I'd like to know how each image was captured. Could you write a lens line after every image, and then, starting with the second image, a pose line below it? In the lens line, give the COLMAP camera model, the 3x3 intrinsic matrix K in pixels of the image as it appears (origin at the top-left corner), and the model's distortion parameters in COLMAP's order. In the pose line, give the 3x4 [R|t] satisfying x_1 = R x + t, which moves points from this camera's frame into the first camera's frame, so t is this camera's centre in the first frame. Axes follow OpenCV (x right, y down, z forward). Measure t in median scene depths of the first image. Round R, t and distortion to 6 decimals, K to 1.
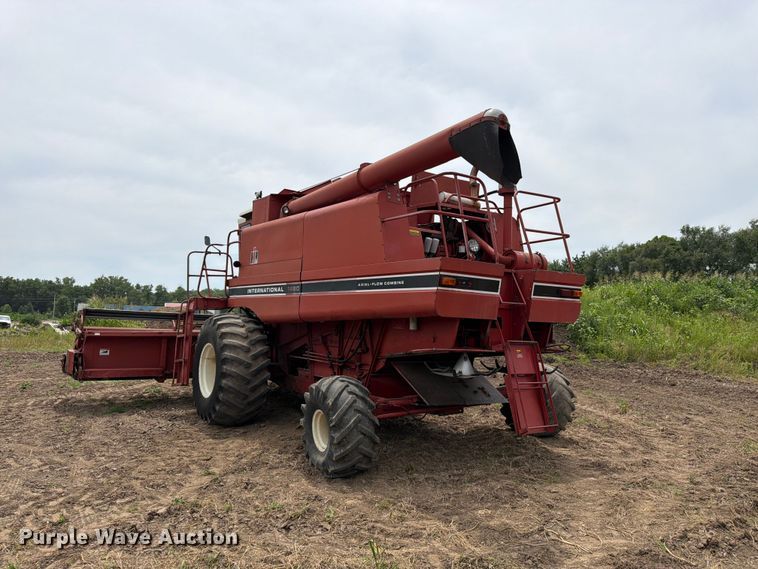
lens RADIAL K [[560.0, 0, 400.5], [0, 560.0, 298.1], [0, 0, 1]] dist [0.005913, -0.002349]
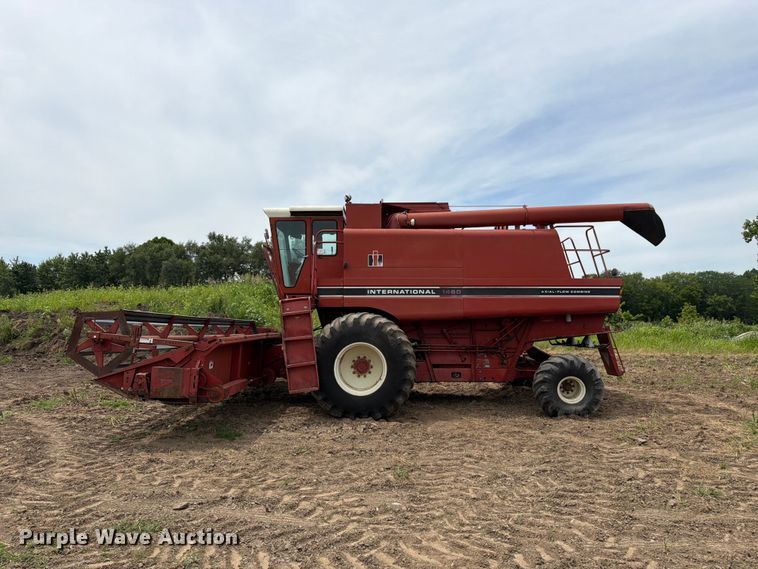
lens RADIAL K [[555.3, 0, 391.3], [0, 555.3, 284.8], [0, 0, 1]] dist [-0.001062, -0.008762]
pose [[0.592640, 0.031142, 0.804865, -1.090992], [-0.015146, 0.999506, -0.027521, 0.002648], [-0.805325, 0.004120, 0.592820, 0.344917]]
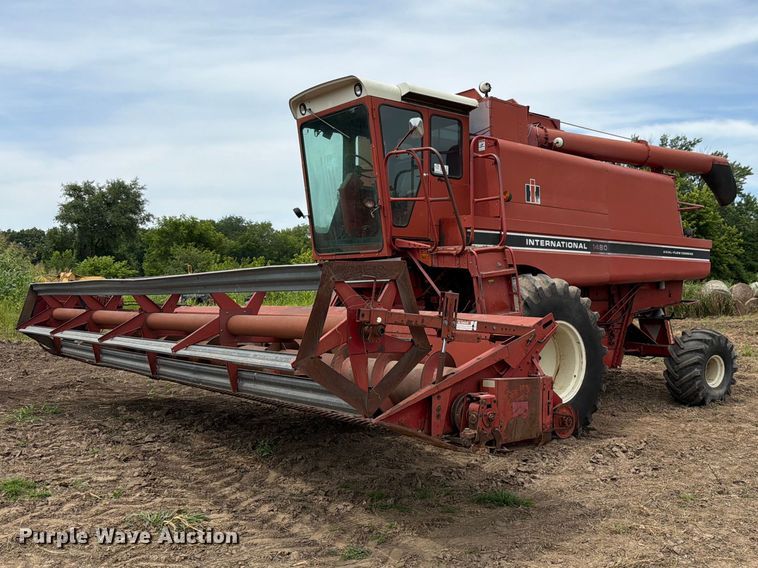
lens RADIAL K [[730.0, 0, 429.7], [0, 730.0, 284.0], [0, 0, 1]] dist [0.003633, -0.002816]
pose [[-0.060396, -0.021645, 0.997940, -1.156002], [-0.049124, 0.998618, 0.018687, 0.028276], [-0.996965, -0.047894, -0.061376, 1.172764]]
